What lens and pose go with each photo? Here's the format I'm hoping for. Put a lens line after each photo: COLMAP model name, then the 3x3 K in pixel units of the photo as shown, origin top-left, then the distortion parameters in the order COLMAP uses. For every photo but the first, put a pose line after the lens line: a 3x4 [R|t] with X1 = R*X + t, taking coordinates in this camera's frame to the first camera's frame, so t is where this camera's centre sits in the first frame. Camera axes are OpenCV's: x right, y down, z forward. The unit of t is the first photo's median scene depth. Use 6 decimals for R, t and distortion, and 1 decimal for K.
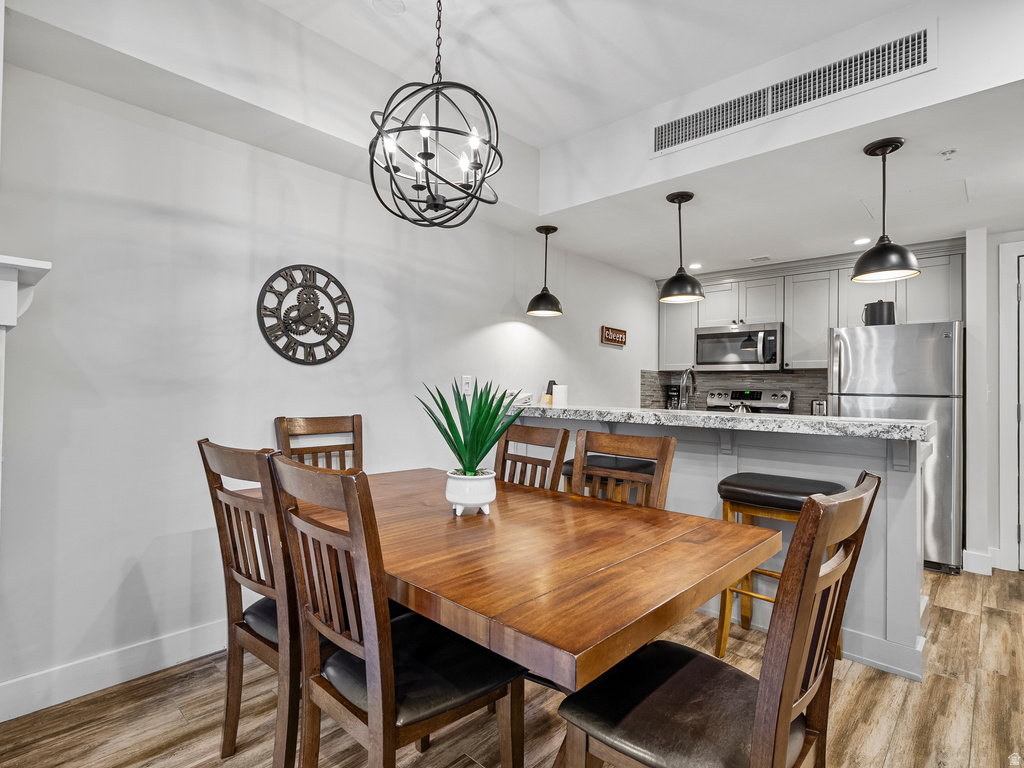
lens RADIAL K [[519.1, 0, 509.7], [0, 519.1, 379.8], [0, 0, 1]] dist [-0.005619, 0.001536]
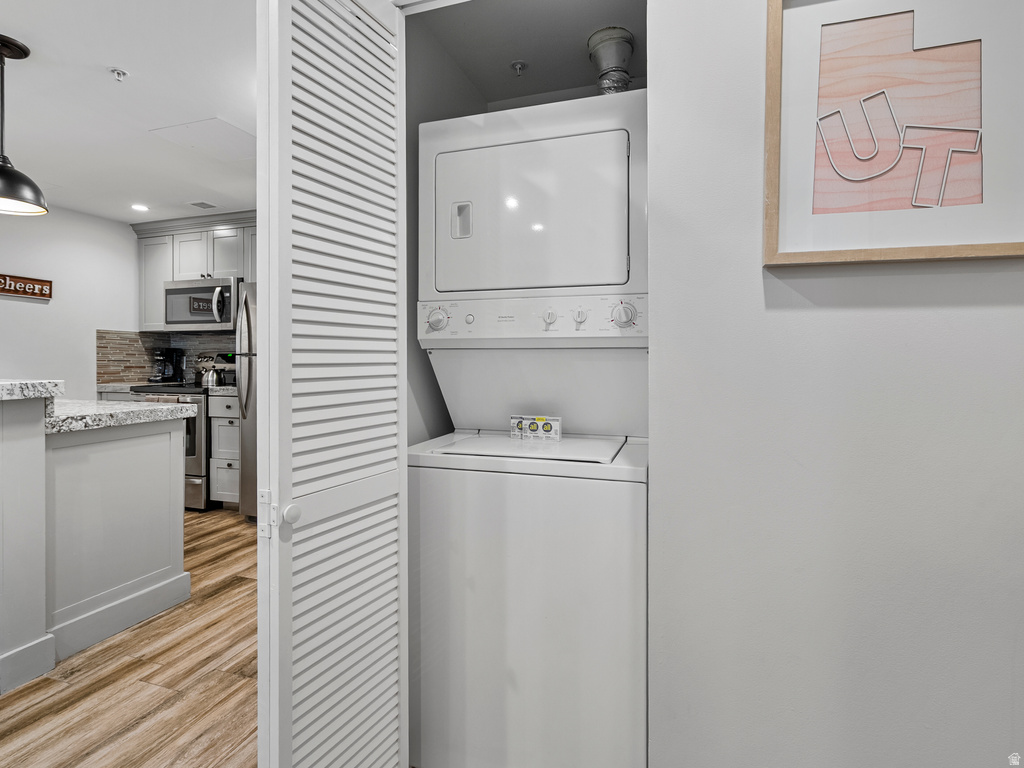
lens RADIAL K [[526.6, 0, 510.2], [0, 526.6, 358.6], [0, 0, 1]] dist [-0.002369, -0.000665]
pose [[0.909309, -0.015801, 0.415820, 0.923486], [0.006957, 0.999716, 0.022775, 0.022961], [-0.416062, -0.017817, 0.909162, -0.074993]]
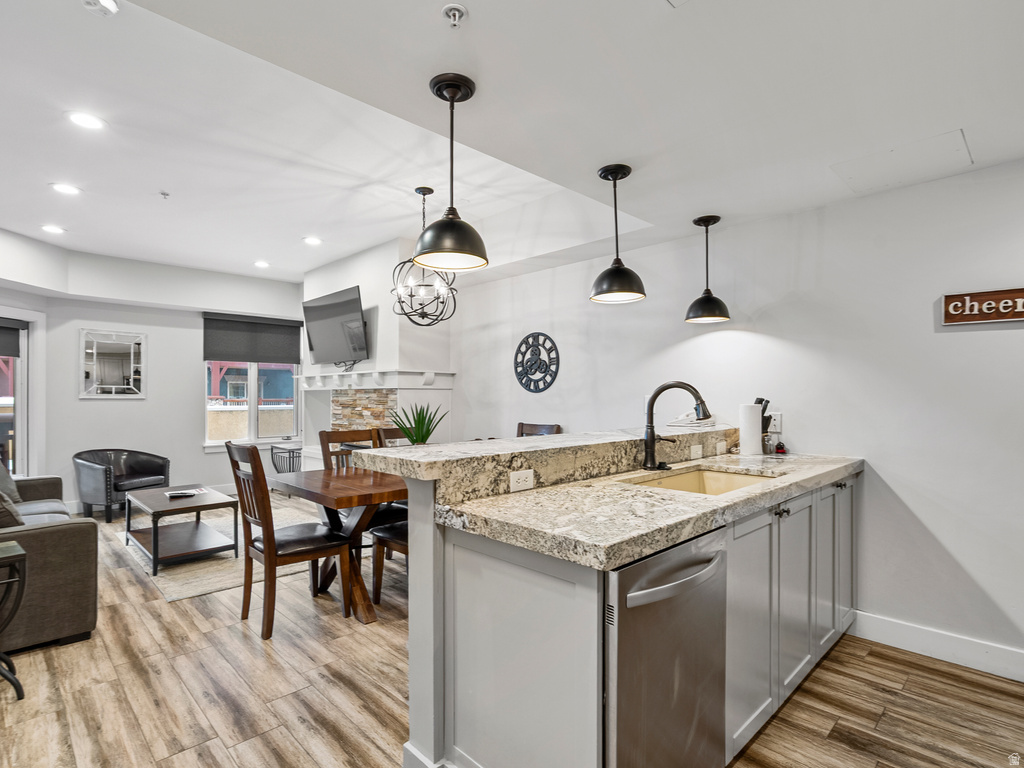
lens RADIAL K [[528.9, 0, 506.1], [0, 528.9, 392.1], [0, 0, 1]] dist [-0.014410, 0.008800]
pose [[-0.046215, -0.019620, -0.998739, 1.238950], [0.017786, 0.999632, -0.020461, 0.002978], [0.998773, -0.018709, -0.045849, 0.929273]]
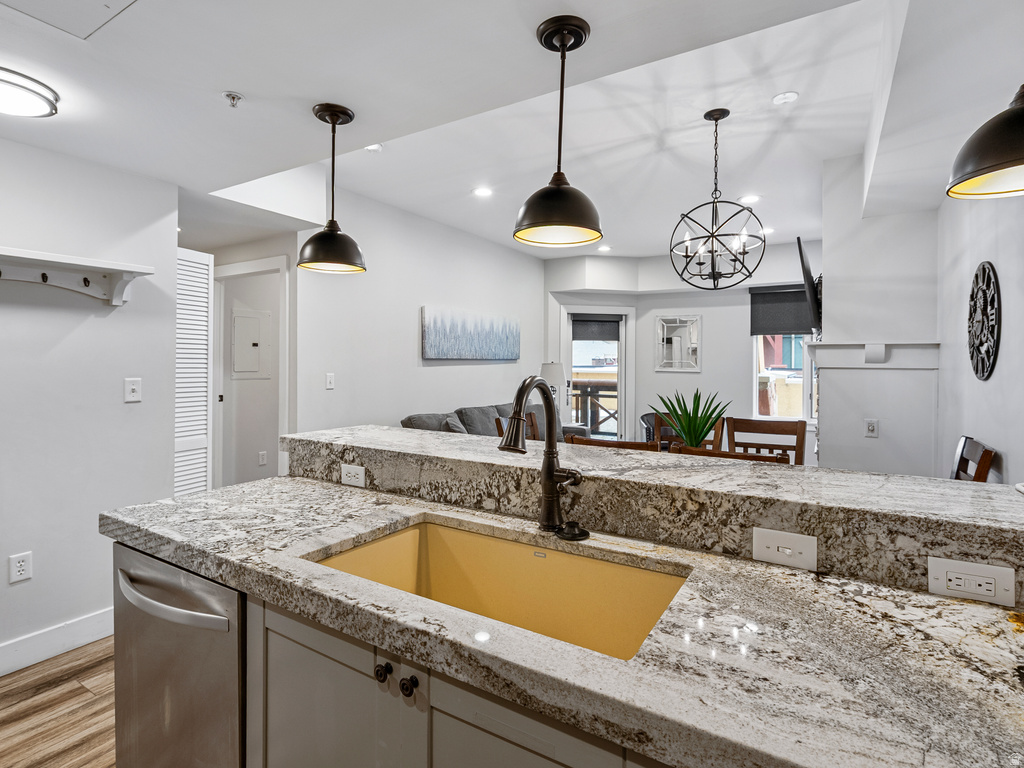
lens RADIAL K [[526.7, 0, 514.7], [0, 526.7, 365.6], [0, 0, 1]] dist [-0.000892, 0.002704]
pose [[-0.977230, -0.018475, -0.211377, 0.509246], [-0.016819, 0.999812, -0.009629, -0.031027], [0.211515, -0.005855, -0.977357, 1.596057]]
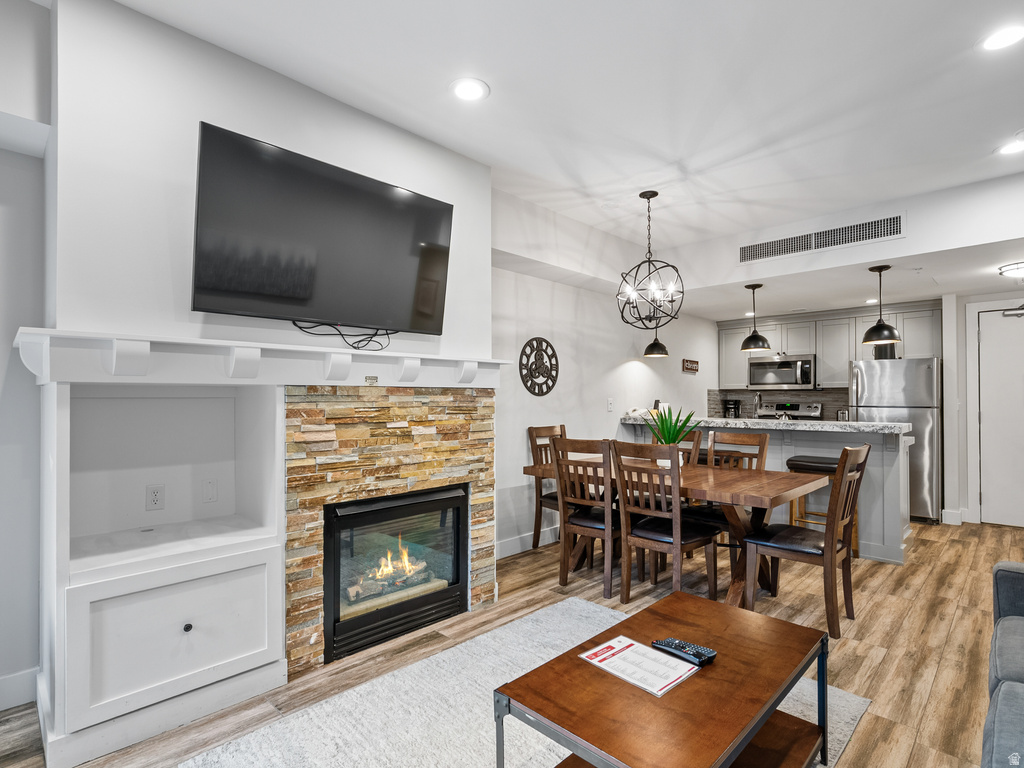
lens RADIAL K [[522.2, 0, 508.8], [0, 522.2, 392.0], [0, 0, 1]] dist [-0.001436, 0.001486]
pose [[0.999568, -0.015186, -0.025168, -0.423134], [0.015322, 0.999869, 0.005207, -0.048980], [0.025086, -0.005590, 0.999670, -0.682977]]
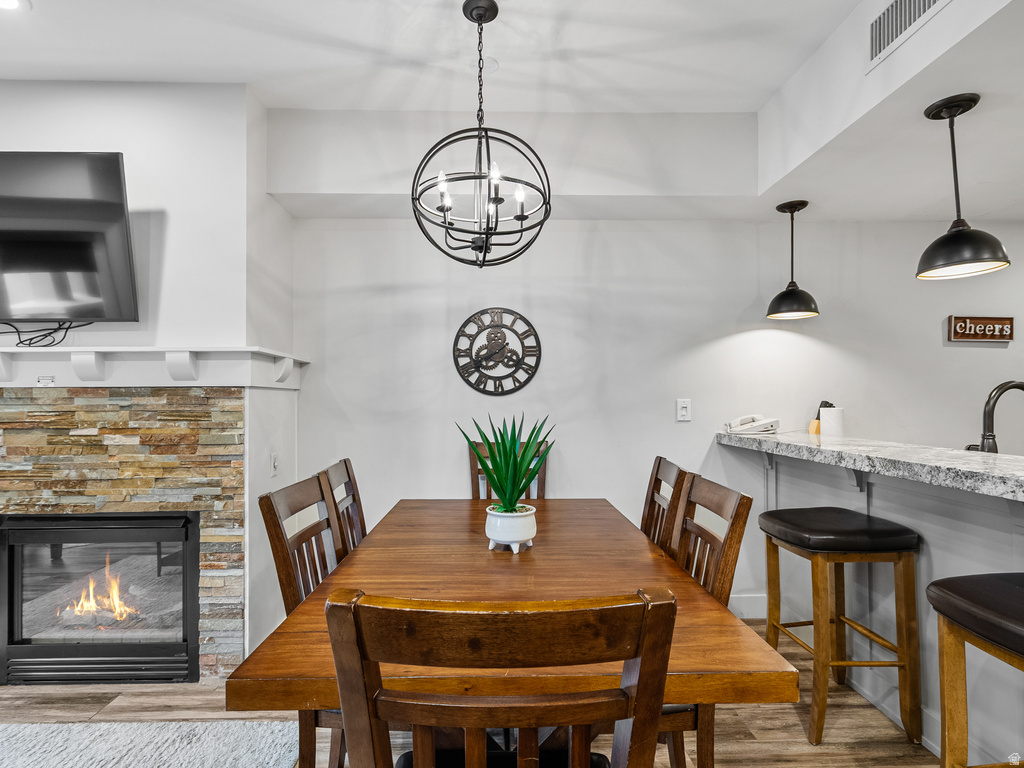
lens RADIAL K [[528.9, 0, 506.1], [0, 528.9, 392.1], [0, 0, 1]] dist [-0.014410, 0.008800]
pose [[0.703745, -0.028405, -0.709885, 0.420416], [0.026873, 0.999550, -0.013355, -0.019481], [0.709945, -0.009678, 0.704191, 0.189453]]
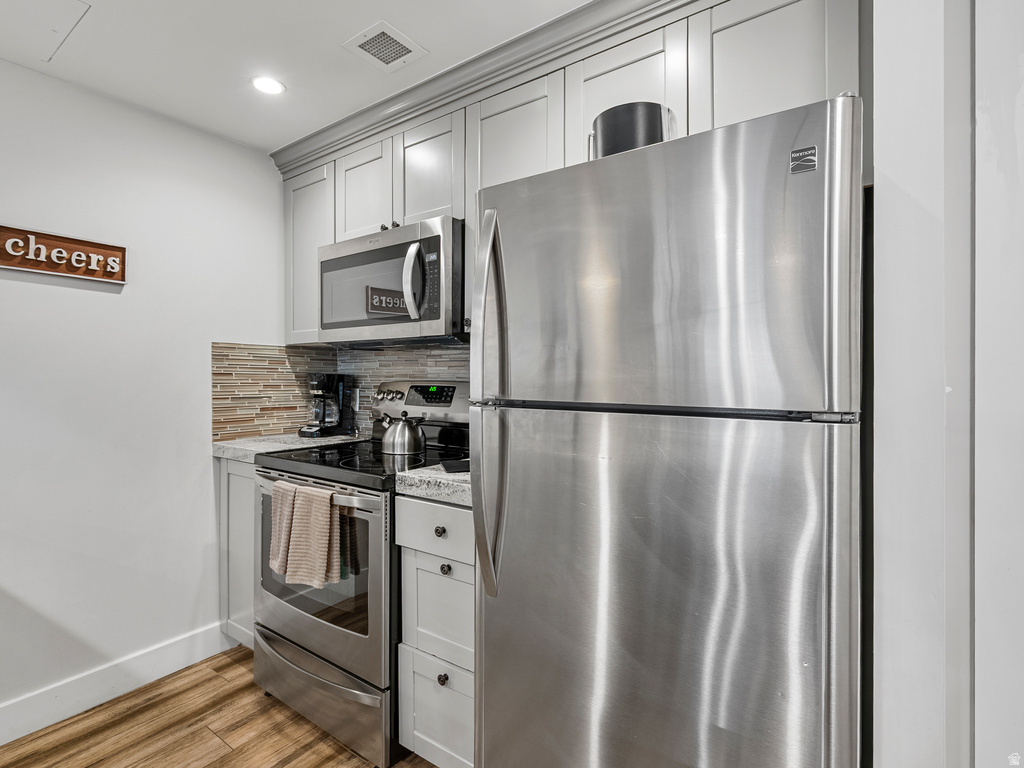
lens RADIAL K [[523.1, 0, 508.2], [0, 523.1, 378.2], [0, 0, 1]] dist [-0.003381, -0.000311]
pose [[0.992453, -0.016301, 0.121540, 0.829828], [0.013381, 0.999603, 0.024798, 0.007956], [-0.121896, -0.022984, 0.992277, 0.945650]]
